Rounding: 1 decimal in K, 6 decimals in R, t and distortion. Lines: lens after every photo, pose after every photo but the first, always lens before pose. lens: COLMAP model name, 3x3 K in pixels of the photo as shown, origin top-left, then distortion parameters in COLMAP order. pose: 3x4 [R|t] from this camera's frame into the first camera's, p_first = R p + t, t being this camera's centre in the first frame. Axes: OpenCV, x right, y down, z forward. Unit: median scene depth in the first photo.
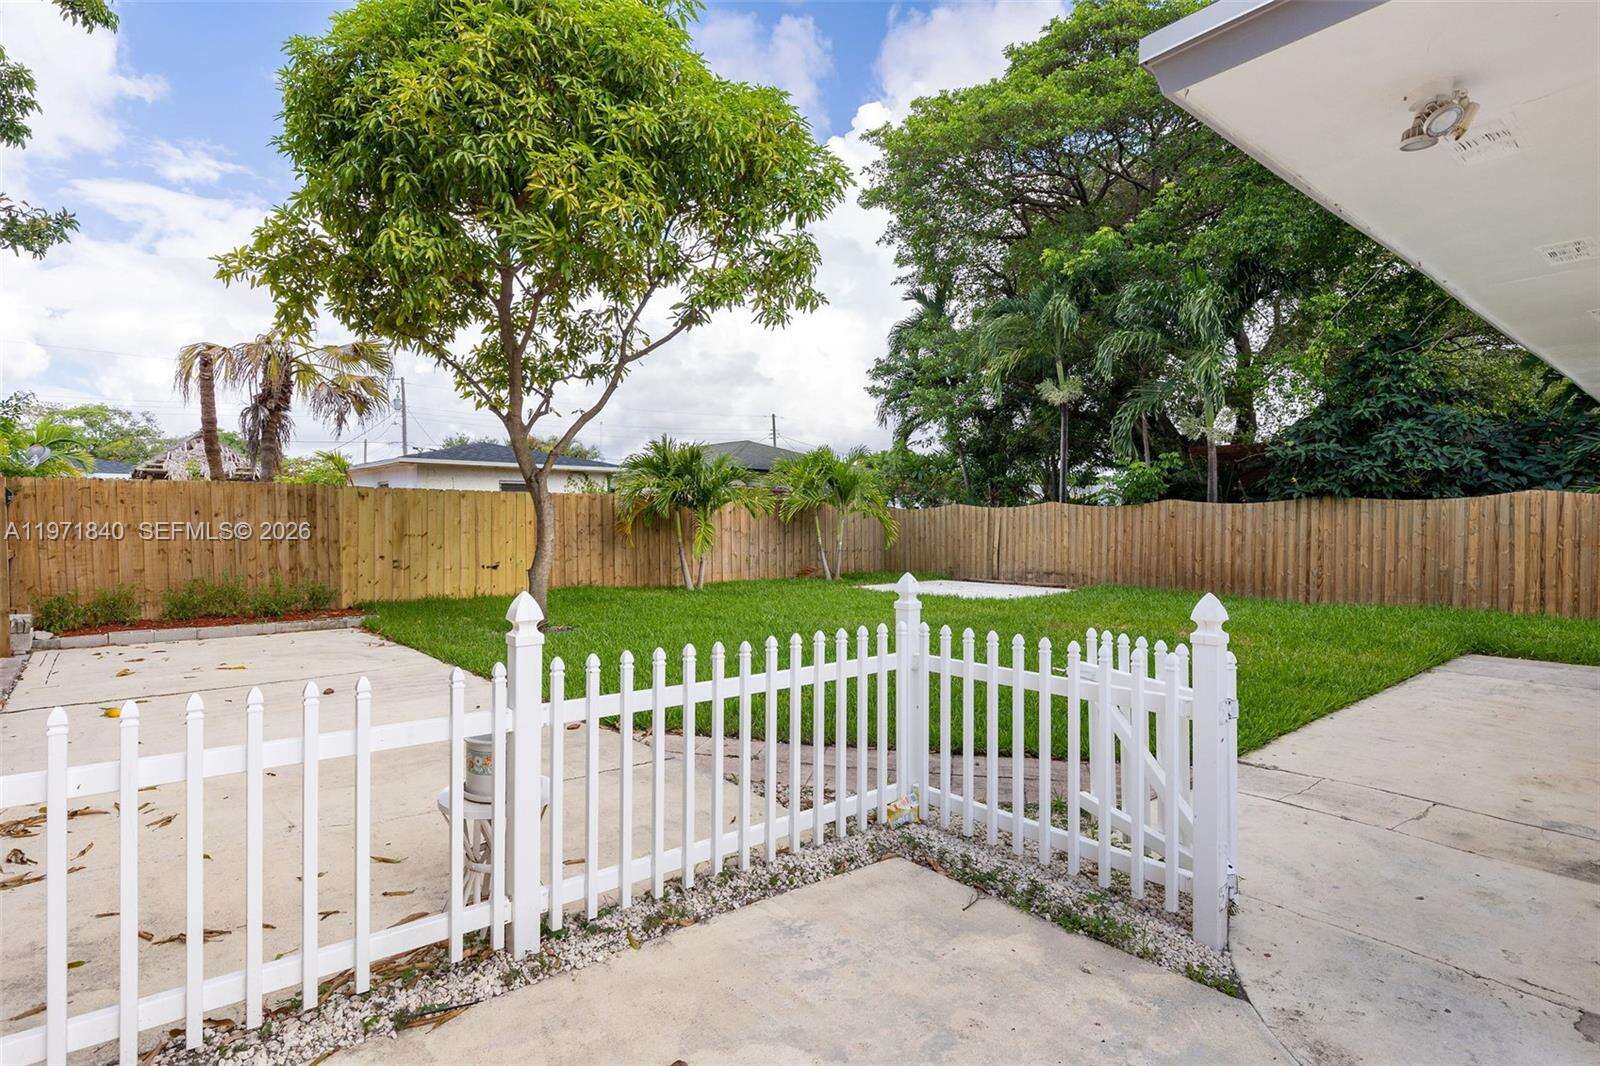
lens RADIAL K [[805.5, 0, 802.0], [0, 805.5, 530.3], [0, 0, 1]] dist [0.002837, 0.000472]
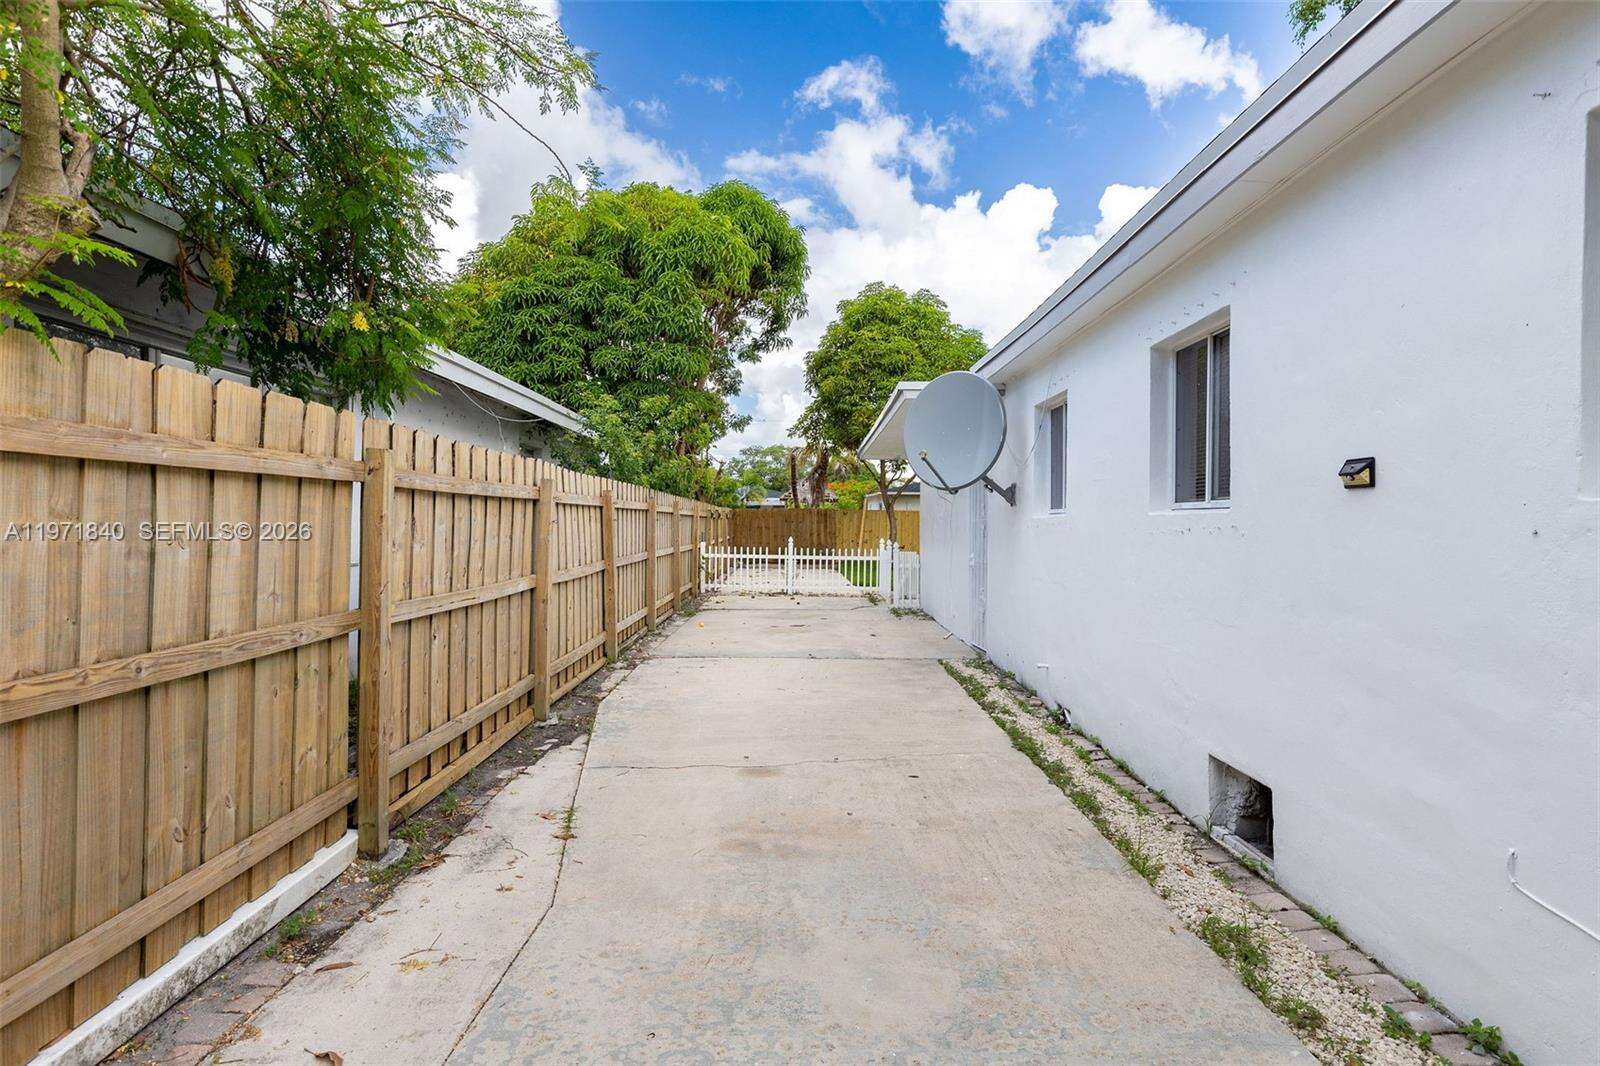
lens RADIAL K [[805.5, 0, 799.8], [0, 805.5, 527.0], [0, 0, 1]] dist [0.002837, 0.000472]
pose [[0.766873, 0.008613, -0.641741, 1.051010], [-0.015017, 0.999877, -0.004526, 0.007605], [0.641624, 0.013108, 0.766908, -1.057061]]
